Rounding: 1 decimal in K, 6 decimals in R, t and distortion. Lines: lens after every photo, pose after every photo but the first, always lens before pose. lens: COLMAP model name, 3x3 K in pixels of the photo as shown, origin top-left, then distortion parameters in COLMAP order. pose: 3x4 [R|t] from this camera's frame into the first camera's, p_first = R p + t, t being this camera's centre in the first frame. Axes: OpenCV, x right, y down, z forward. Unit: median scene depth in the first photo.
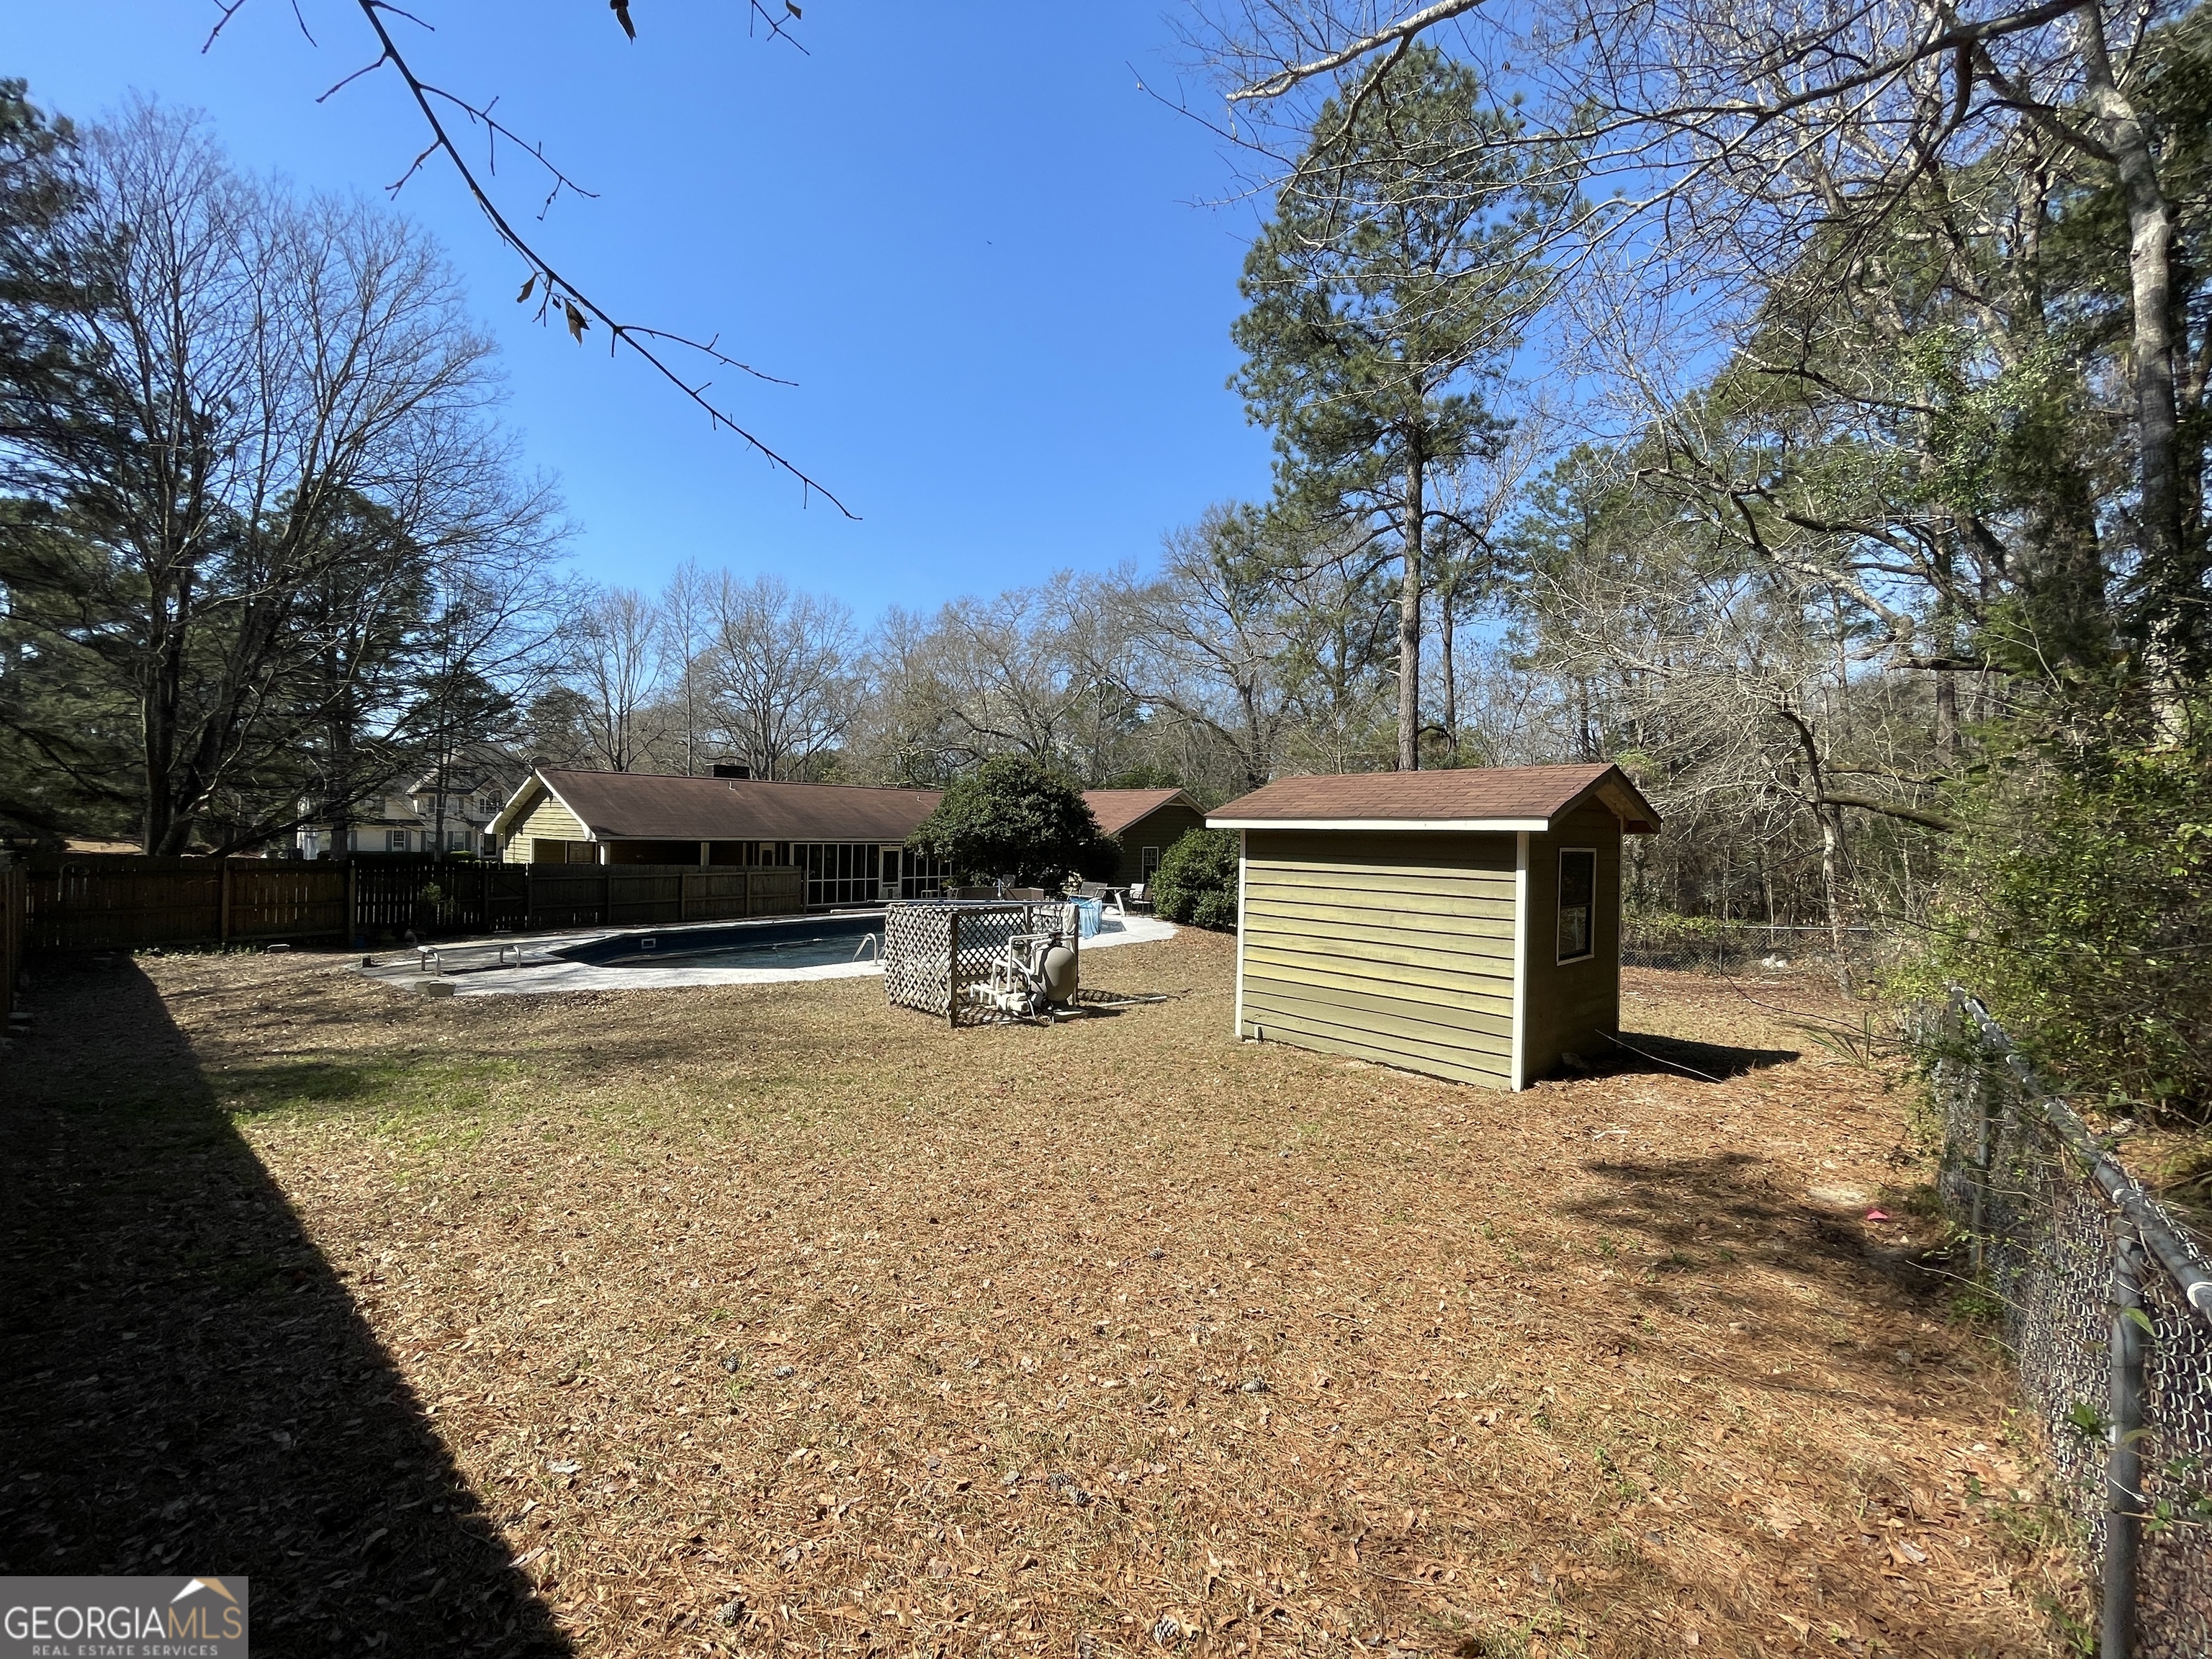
lens RADIAL K [[899.7, 0, 1112.8], [0, 899.7, 833.0], [0, 0, 1]] dist [-0.003255, -0.000617]
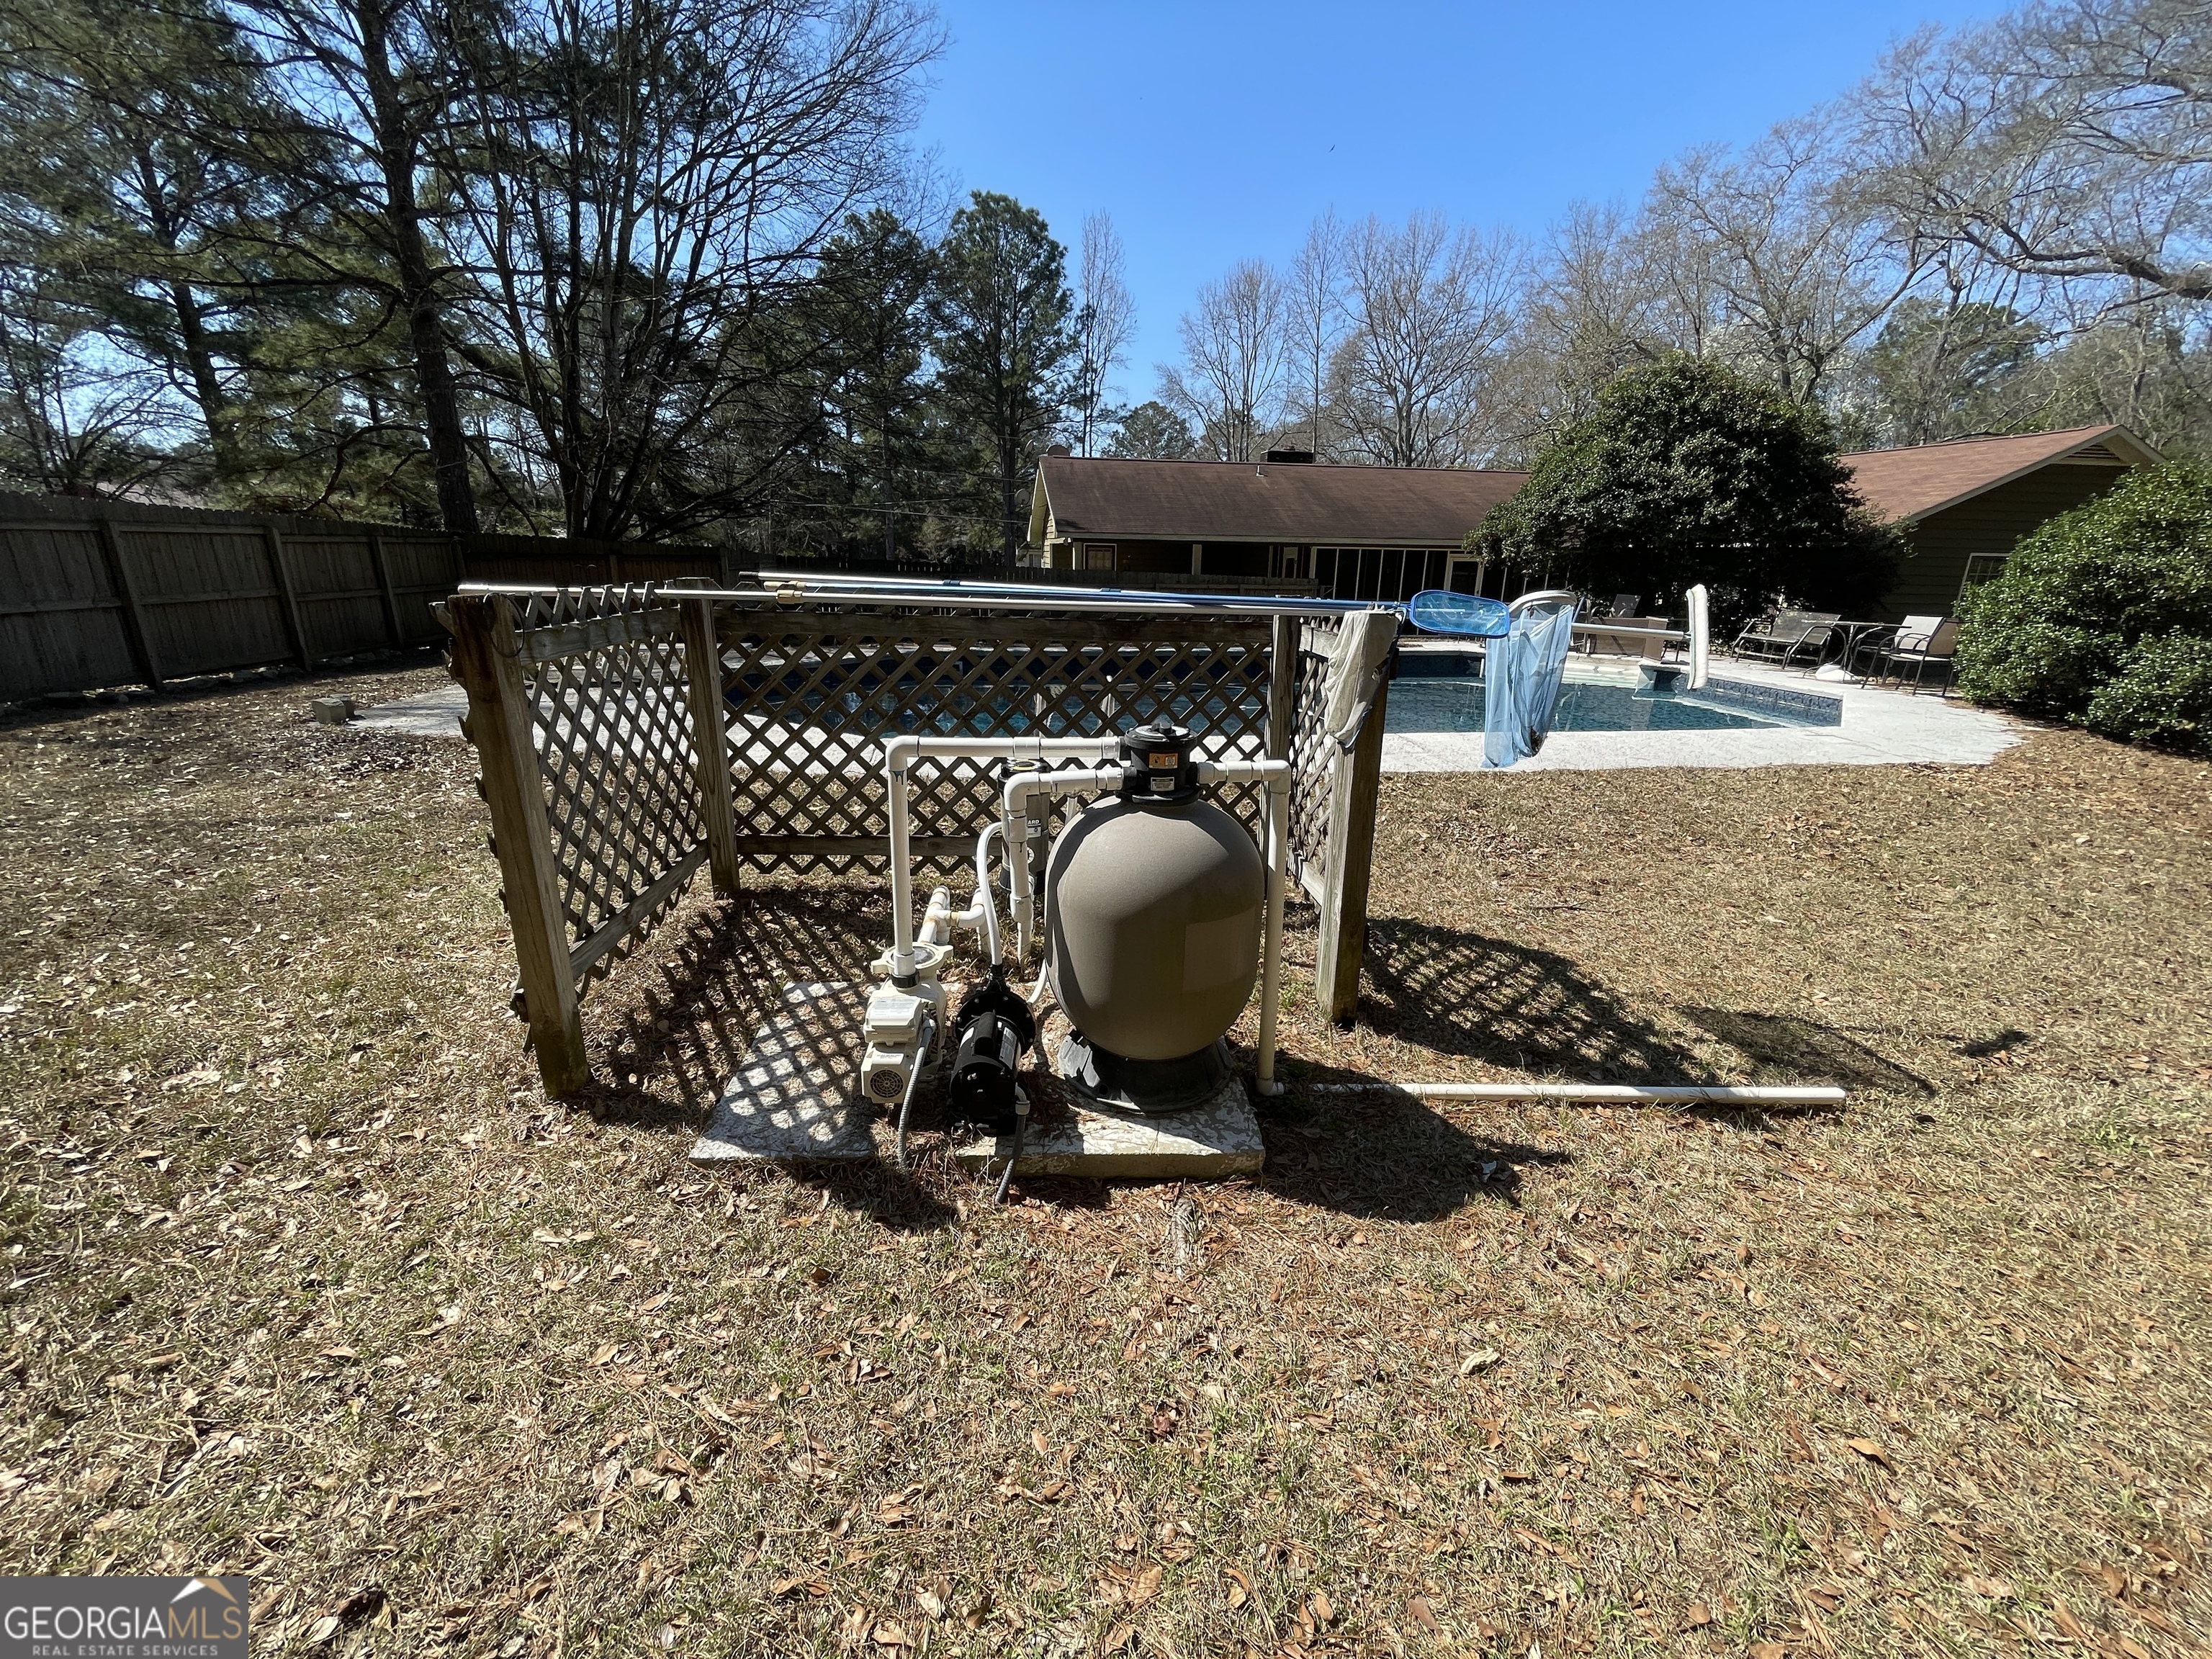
lens RADIAL K [[899.7, 0, 1112.5], [0, 899.7, 832.2], [0, 0, 1]] dist [-0.003255, -0.000617]
pose [[0.749815, 0.191992, -0.633180, 0.025773], [-0.009829, 0.960101, 0.279481, 0.035353], [0.661575, -0.203335, 0.721785, 0.366235]]
